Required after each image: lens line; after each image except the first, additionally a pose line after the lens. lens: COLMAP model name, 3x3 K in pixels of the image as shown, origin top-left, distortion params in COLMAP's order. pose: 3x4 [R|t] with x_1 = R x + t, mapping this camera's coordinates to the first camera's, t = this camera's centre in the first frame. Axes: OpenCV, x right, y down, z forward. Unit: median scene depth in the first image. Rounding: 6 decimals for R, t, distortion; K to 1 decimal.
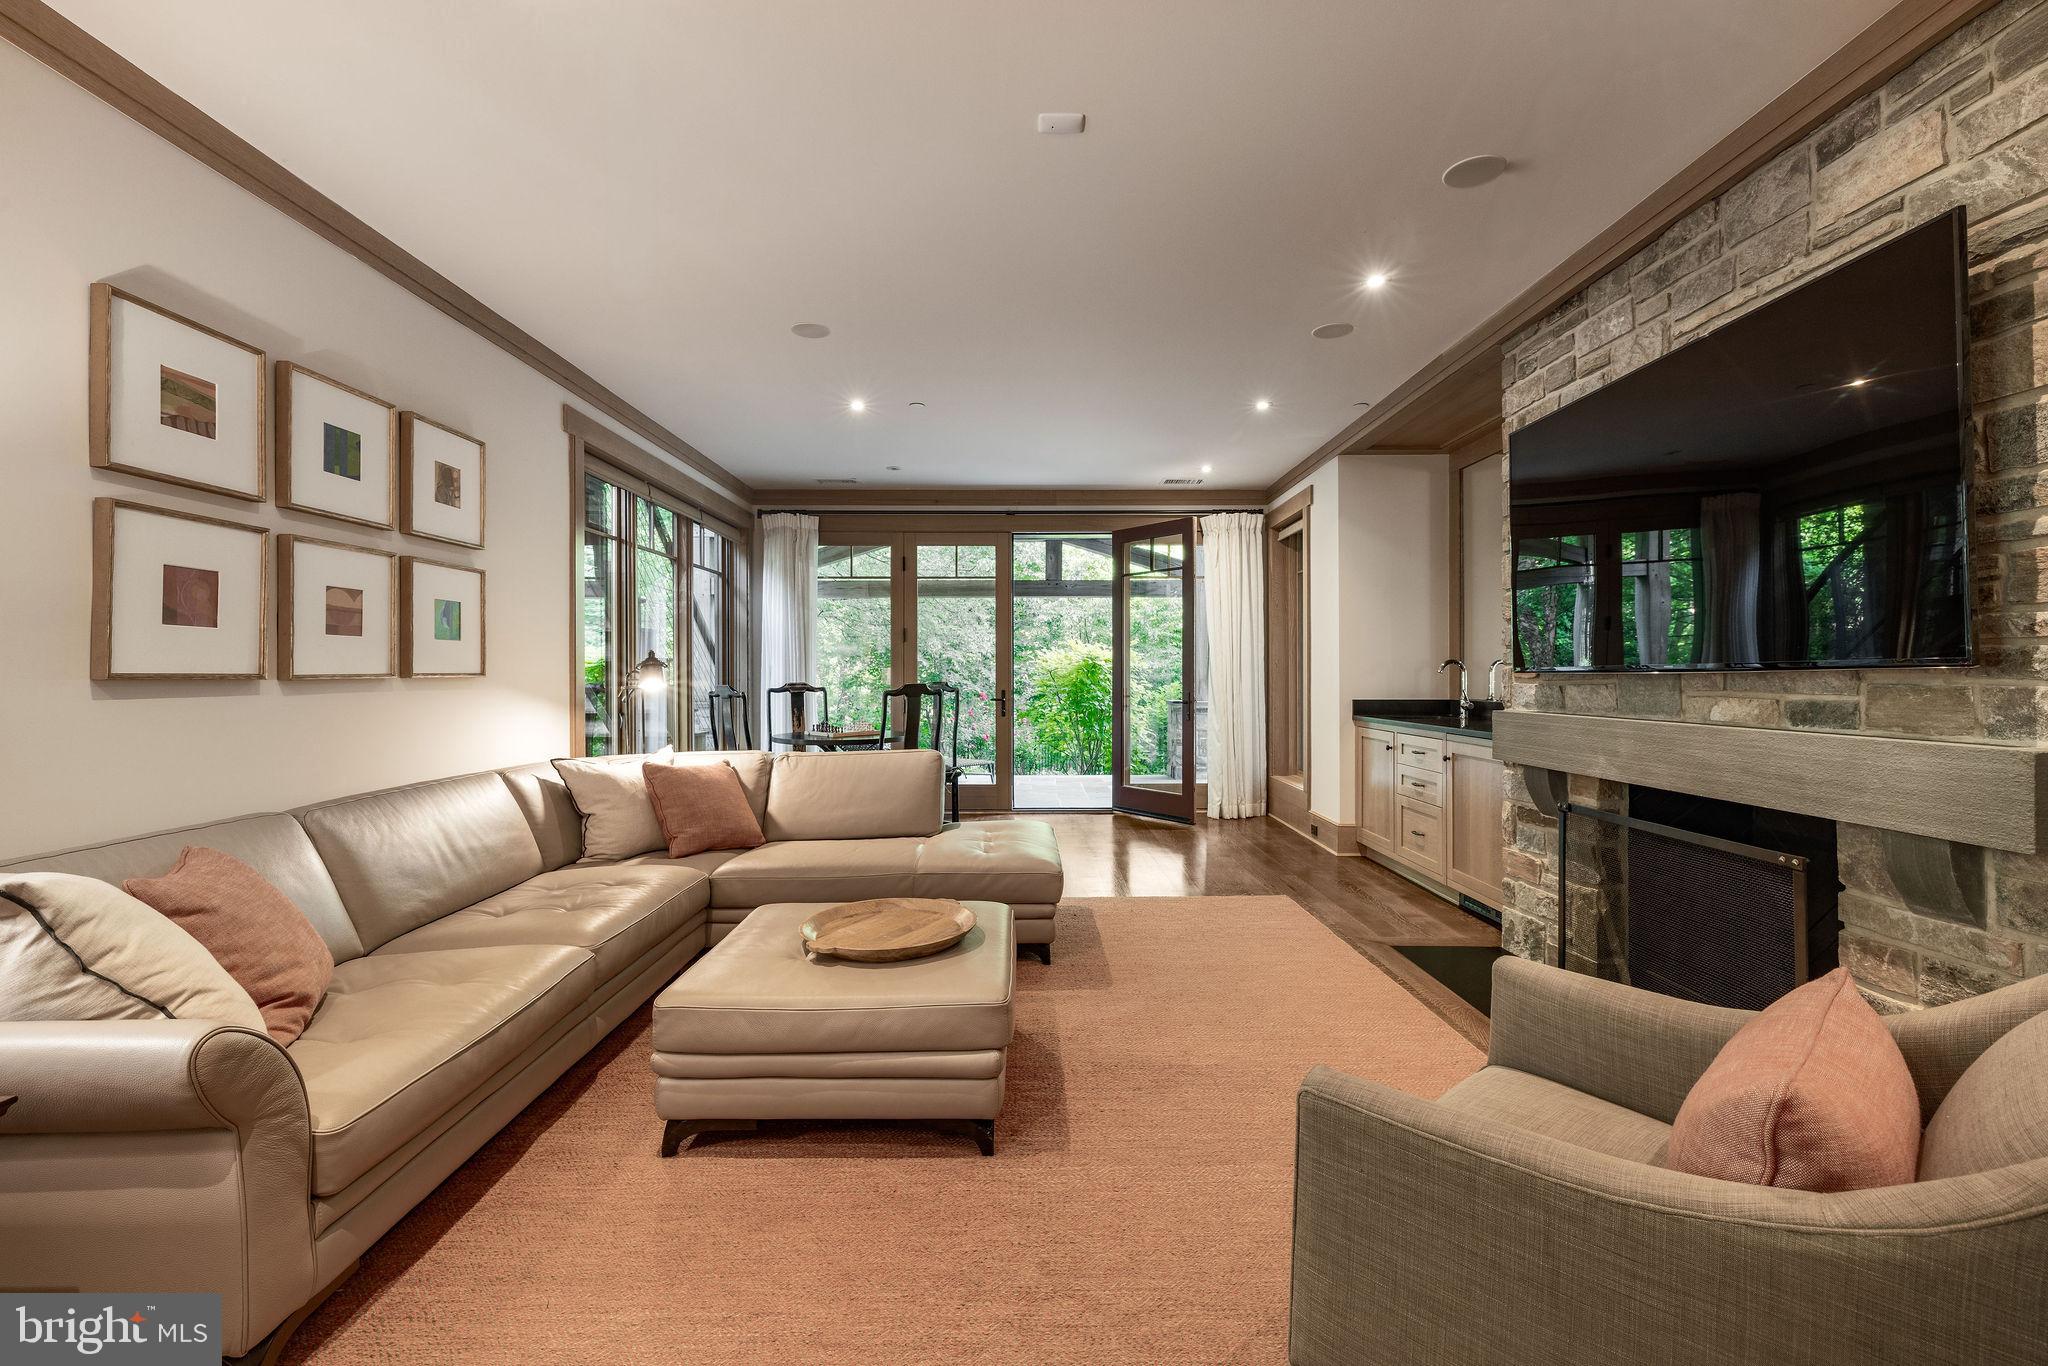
lens RADIAL K [[904.3, 0, 1024.0], [0, 904.3, 683.0], [0, 0, 1]] dist [-0.000027, -0.000007]
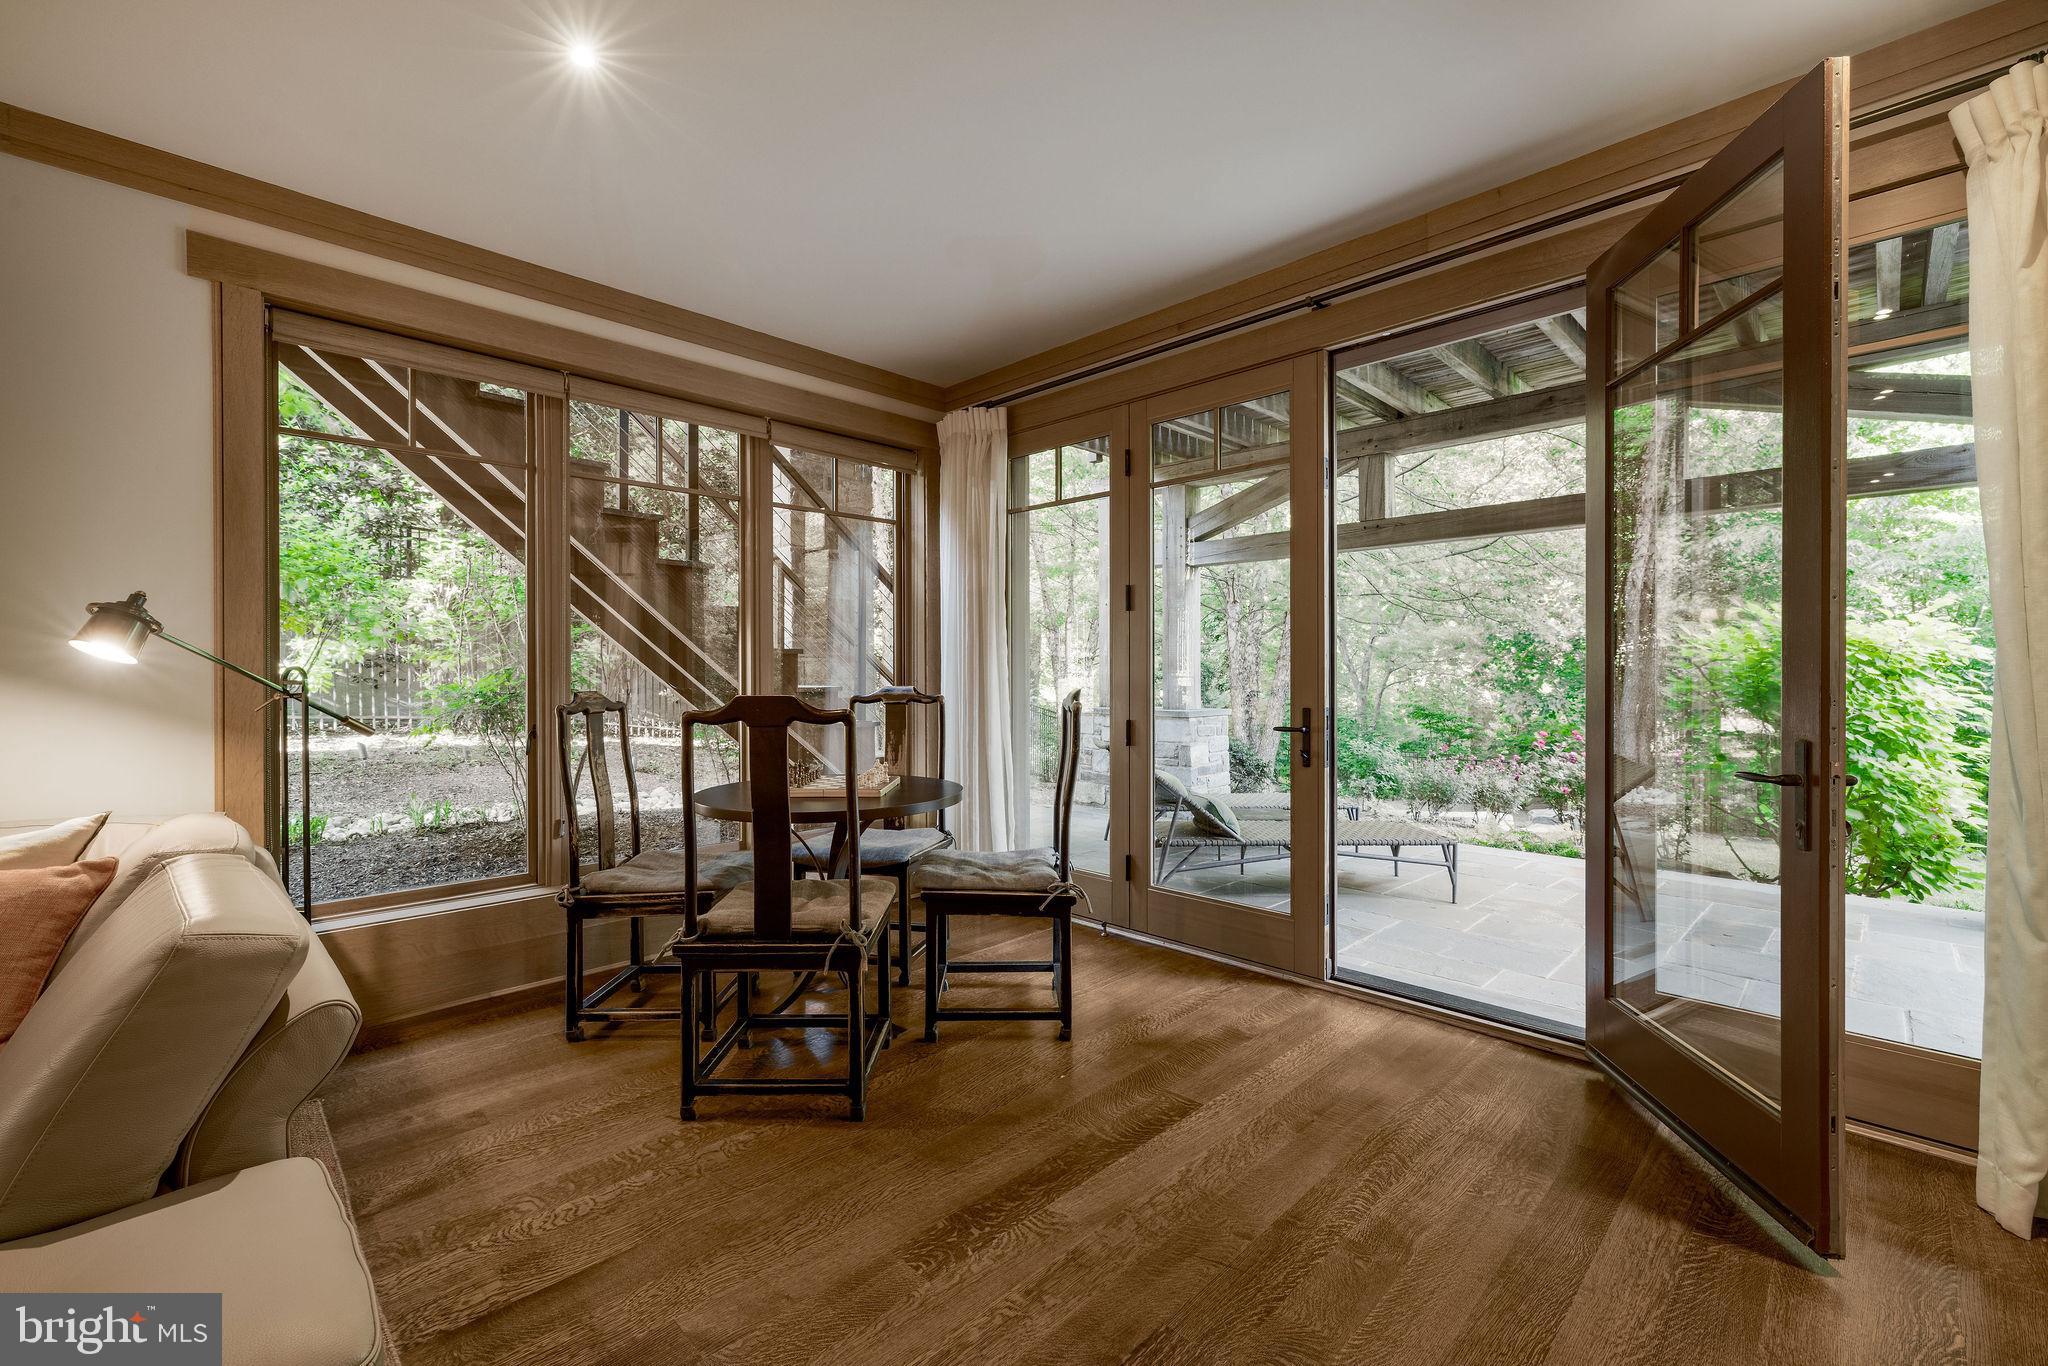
lens RADIAL K [[861.1, 0, 1024.0], [0, 861.1, 683.0], [0, 0, 1]] dist [-0.019679, -0.000021]
pose [[0.703140, 0.009111, -0.710993, 0.189448], [-0.009387, 0.999950, 0.003531, -0.005343], [0.710990, 0.004191, 0.703190, 0.627178]]
